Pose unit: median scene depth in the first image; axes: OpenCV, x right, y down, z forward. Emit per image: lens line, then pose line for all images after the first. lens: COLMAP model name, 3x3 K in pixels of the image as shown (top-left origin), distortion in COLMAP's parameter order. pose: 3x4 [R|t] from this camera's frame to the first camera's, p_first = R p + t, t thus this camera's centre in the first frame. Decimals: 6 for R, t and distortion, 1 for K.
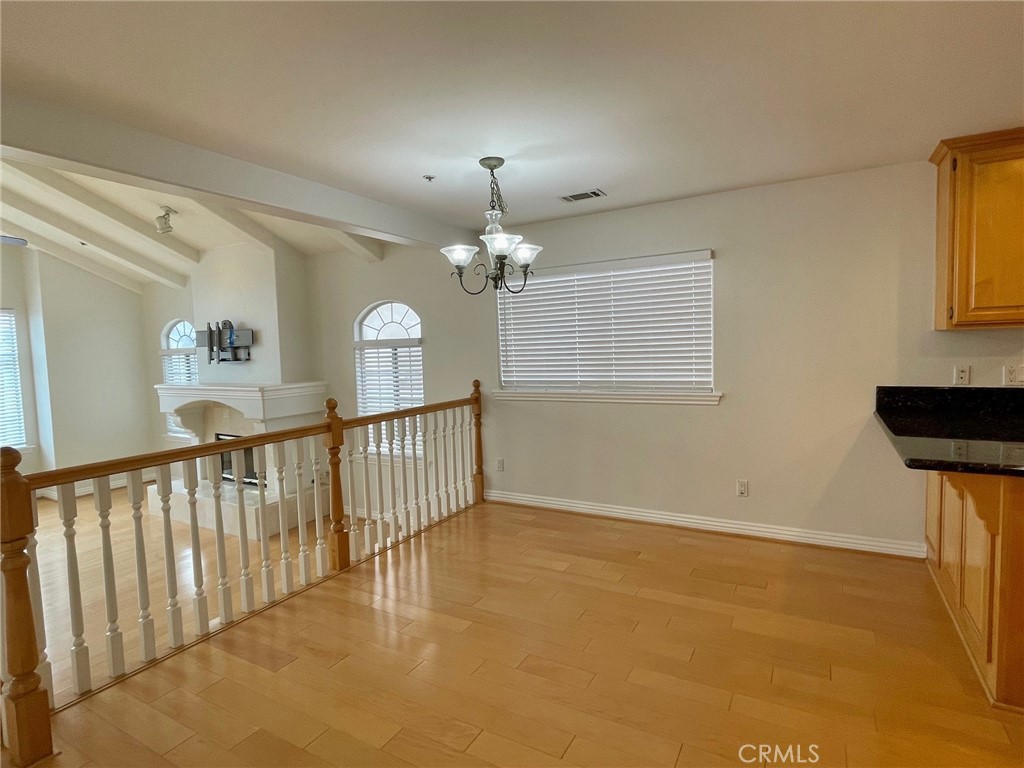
lens RADIAL K [[542.7, 0, 513.6], [0, 542.7, 380.2], [0, 0, 1]] dist [0.002002, -0.000355]
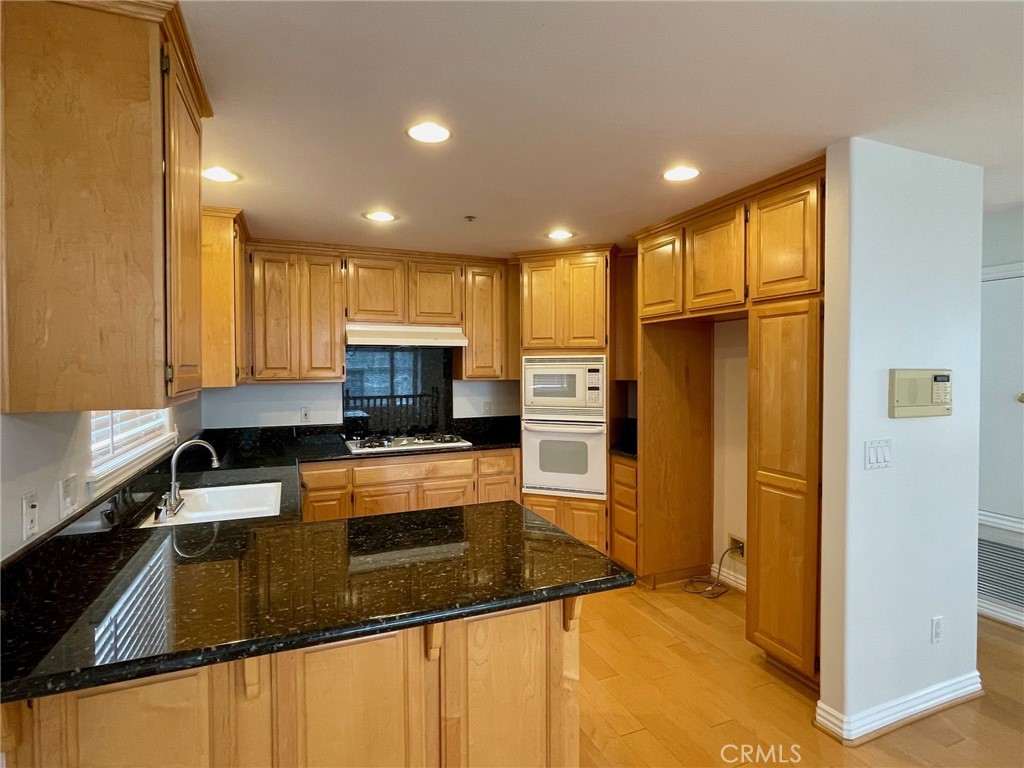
lens RADIAL K [[535.0, 0, 508.8], [0, 535.0, 380.4], [0, 0, 1]] dist [0.001536, -0.002073]
pose [[-0.786815, 0.017778, 0.616932, 0.146304], [0.064578, 0.996470, 0.053646, -0.063557], [-0.613801, 0.082050, -0.785186, 0.606749]]
